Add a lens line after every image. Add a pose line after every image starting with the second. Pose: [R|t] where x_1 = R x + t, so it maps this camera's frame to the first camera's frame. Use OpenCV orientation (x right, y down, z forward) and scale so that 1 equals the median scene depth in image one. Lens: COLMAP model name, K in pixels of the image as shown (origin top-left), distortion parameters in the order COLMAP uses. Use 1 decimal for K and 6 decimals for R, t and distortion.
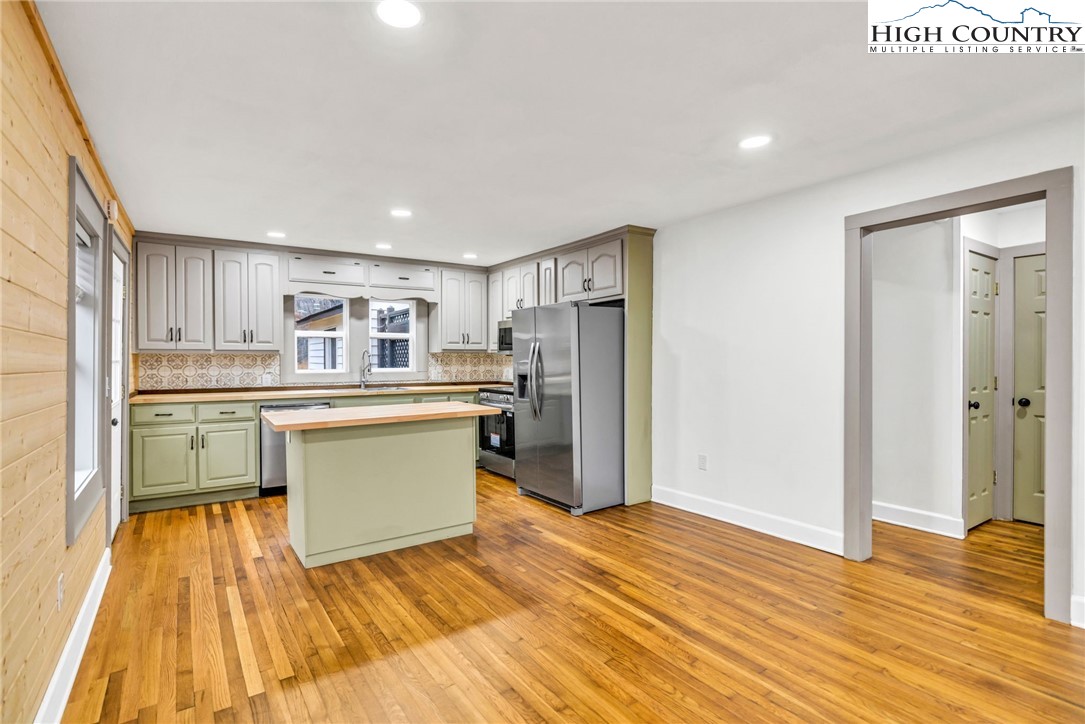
lens RADIAL K [[528.7, 0, 542.5], [0, 528.7, 362.0], [0, 0, 1]] dist [-0.000507, -0.000042]
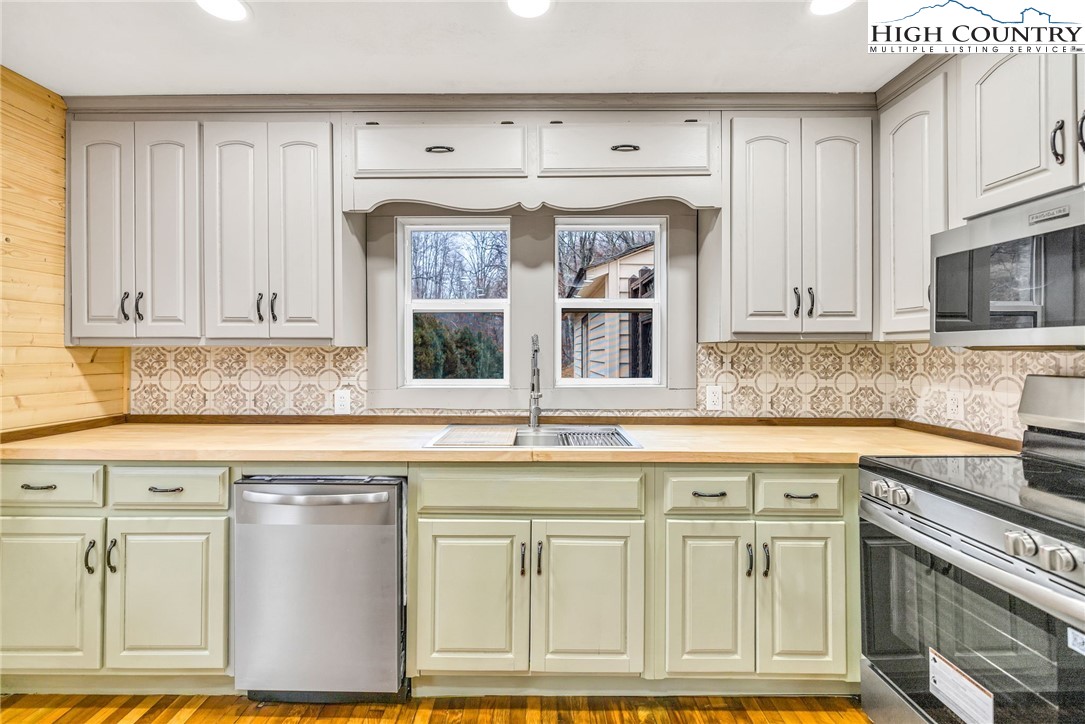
lens RADIAL K [[458.8, 0, 541.6], [0, 458.8, 354.8], [0, 0, 1]] dist [-0.000960, -0.000037]
pose [[0.823222, 0.004063, -0.567704, -0.128438], [-0.005177, 0.999987, -0.000351, -0.008186], [0.567695, 0.003228, 0.823232, 0.718936]]
